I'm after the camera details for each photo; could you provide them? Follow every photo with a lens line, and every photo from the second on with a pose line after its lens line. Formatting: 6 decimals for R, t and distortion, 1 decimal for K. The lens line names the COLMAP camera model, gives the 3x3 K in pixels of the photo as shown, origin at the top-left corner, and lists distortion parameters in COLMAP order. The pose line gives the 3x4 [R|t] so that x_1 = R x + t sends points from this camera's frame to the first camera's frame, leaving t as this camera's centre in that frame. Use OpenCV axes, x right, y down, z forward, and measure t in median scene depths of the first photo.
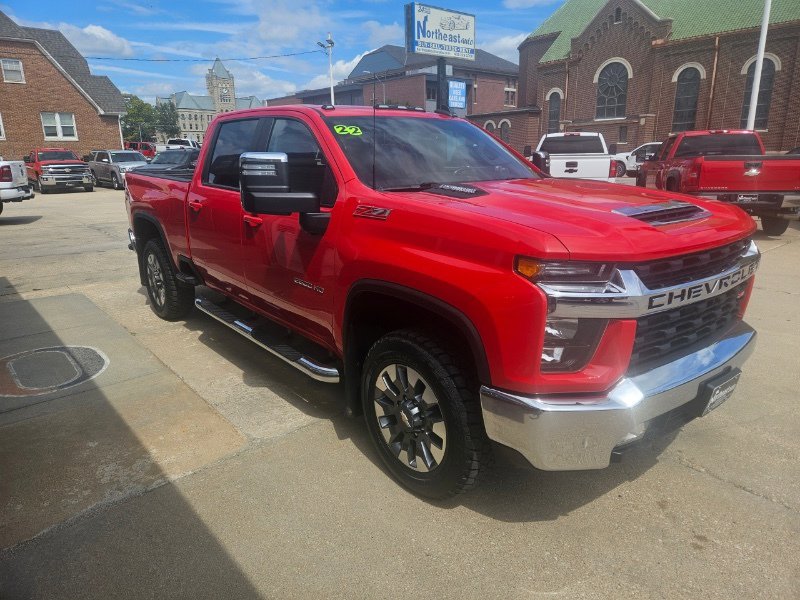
lens RADIAL K [[536.2, 0, 405.3], [0, 536.2, 299.1], [0, 0, 1]] dist [0.068270, -0.047469]
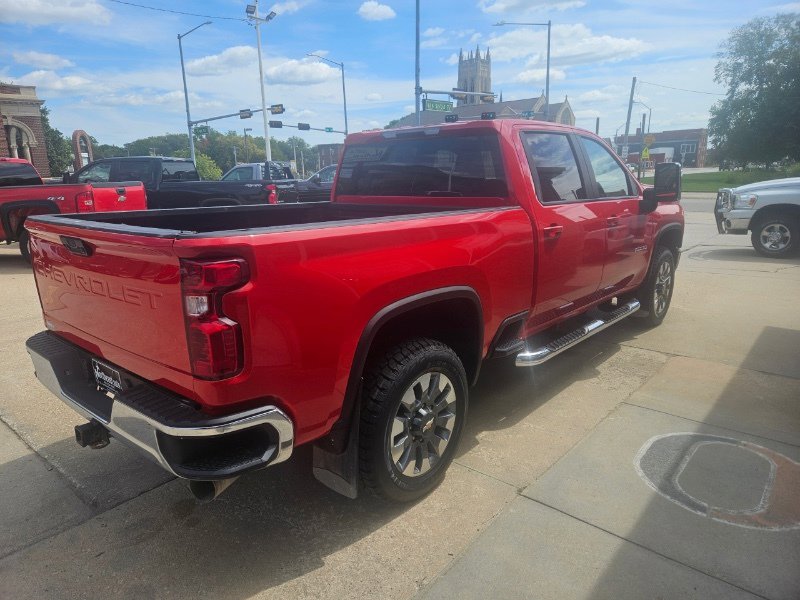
lens RADIAL K [[536.2, 0, 397.6], [0, 536.2, 304.4], [0, 0, 1]] dist [0.068270, -0.047469]
pose [[-0.152796, -0.224008, 0.962535, -1.285035], [0.284084, 0.922907, 0.259882, -0.383574], [-0.946546, 0.313150, -0.077380, 1.463422]]
